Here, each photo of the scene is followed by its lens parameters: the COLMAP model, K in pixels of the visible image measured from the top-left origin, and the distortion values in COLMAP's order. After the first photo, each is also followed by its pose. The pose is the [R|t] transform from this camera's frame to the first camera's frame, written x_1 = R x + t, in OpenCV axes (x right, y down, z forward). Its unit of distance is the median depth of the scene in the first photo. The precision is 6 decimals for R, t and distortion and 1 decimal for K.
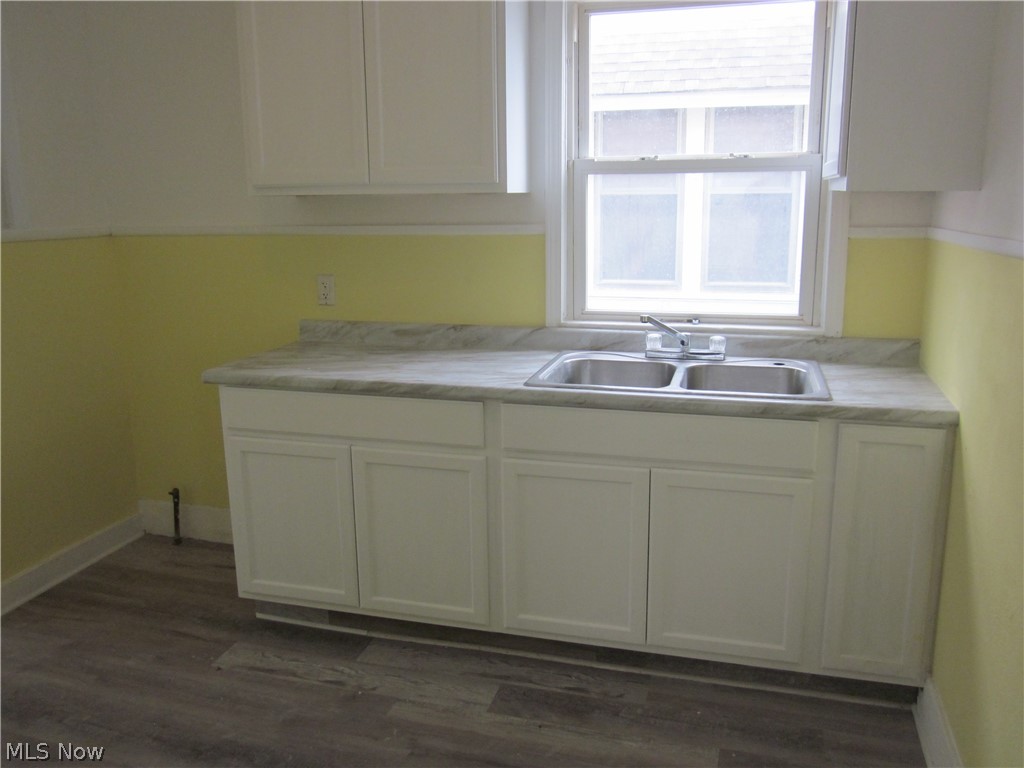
lens RADIAL K [[850.9, 0, 512.0], [0, 850.9, 384.0], [0, 0, 1]] dist [-0.044816, 0.016524]
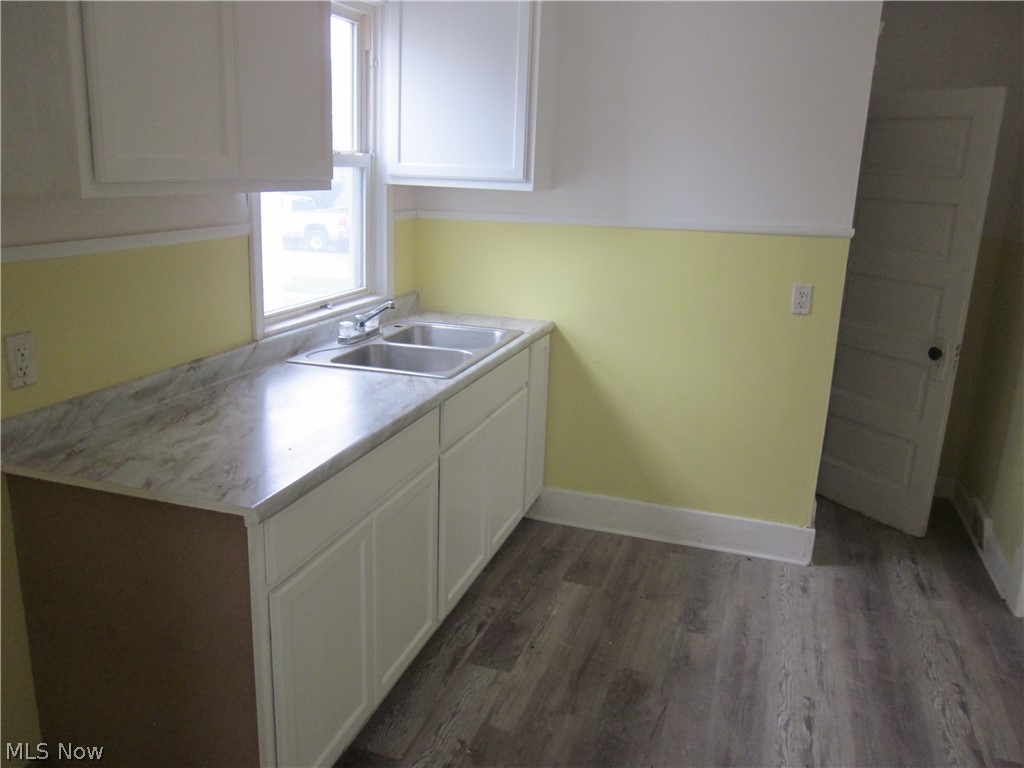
lens RADIAL K [[850.9, 0, 512.0], [0, 850.9, 384.0], [0, 0, 1]] dist [-0.044816, 0.016524]
pose [[0.023566, -0.235253, 0.971648, -0.870609], [0.184325, 0.956278, 0.227061, -0.186989], [-0.982583, 0.173748, 0.065898, 0.745896]]
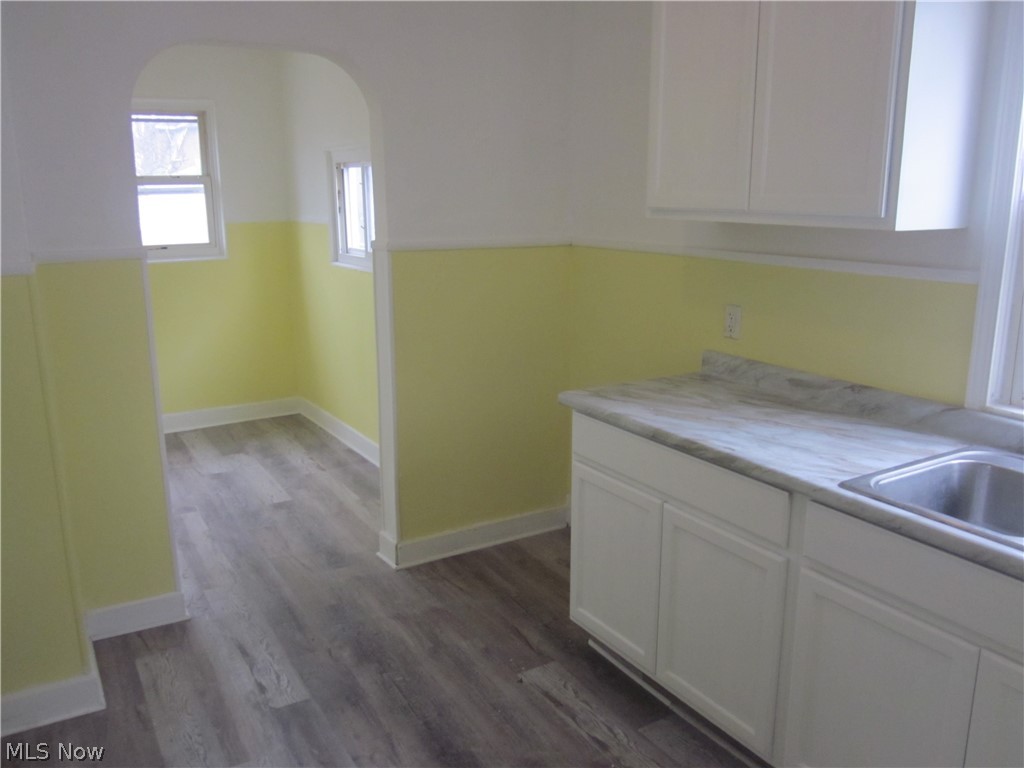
lens RADIAL K [[850.9, 0, 512.0], [0, 850.9, 384.0], [0, 0, 1]] dist [-0.044816, 0.016524]
pose [[0.730380, 0.162669, -0.663388, 0.254676], [-0.153984, 0.985439, 0.072105, -0.085884], [0.665458, 0.049487, 0.744793, 0.197979]]
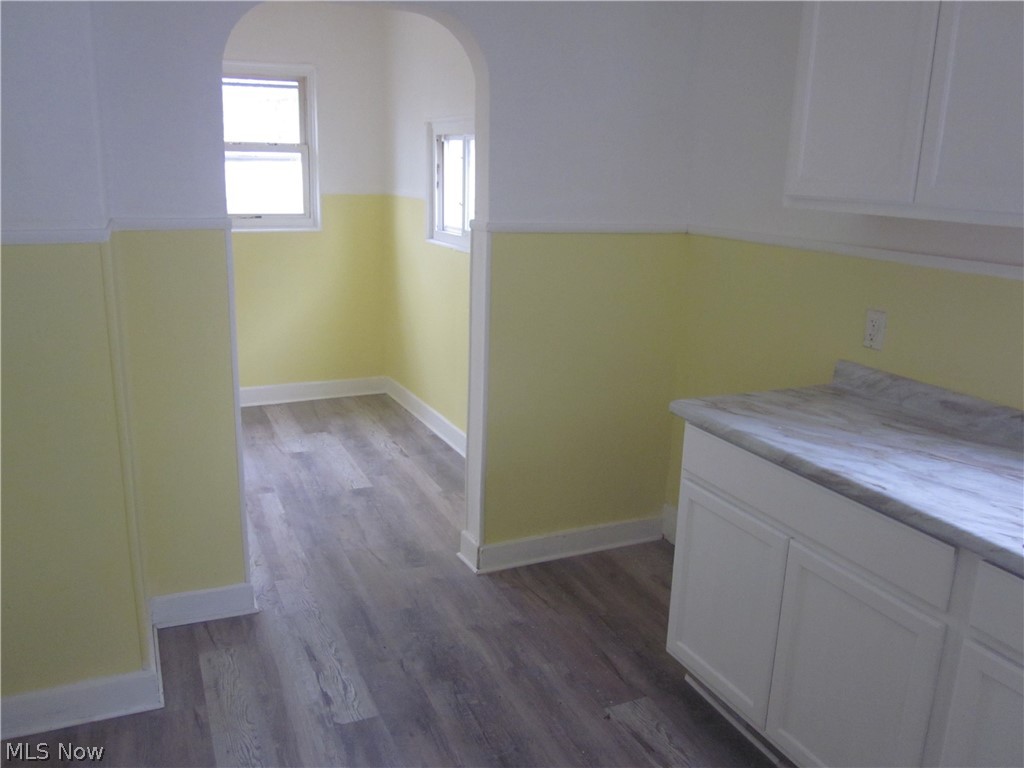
lens RADIAL K [[850.9, 0, 512.0], [0, 850.9, 384.0], [0, 0, 1]] dist [-0.044816, 0.016524]
pose [[0.649099, 0.218742, -0.728576, 0.169019], [-0.201380, 0.973006, 0.112715, -0.095008], [0.733564, 0.073557, 0.675628, 0.257222]]
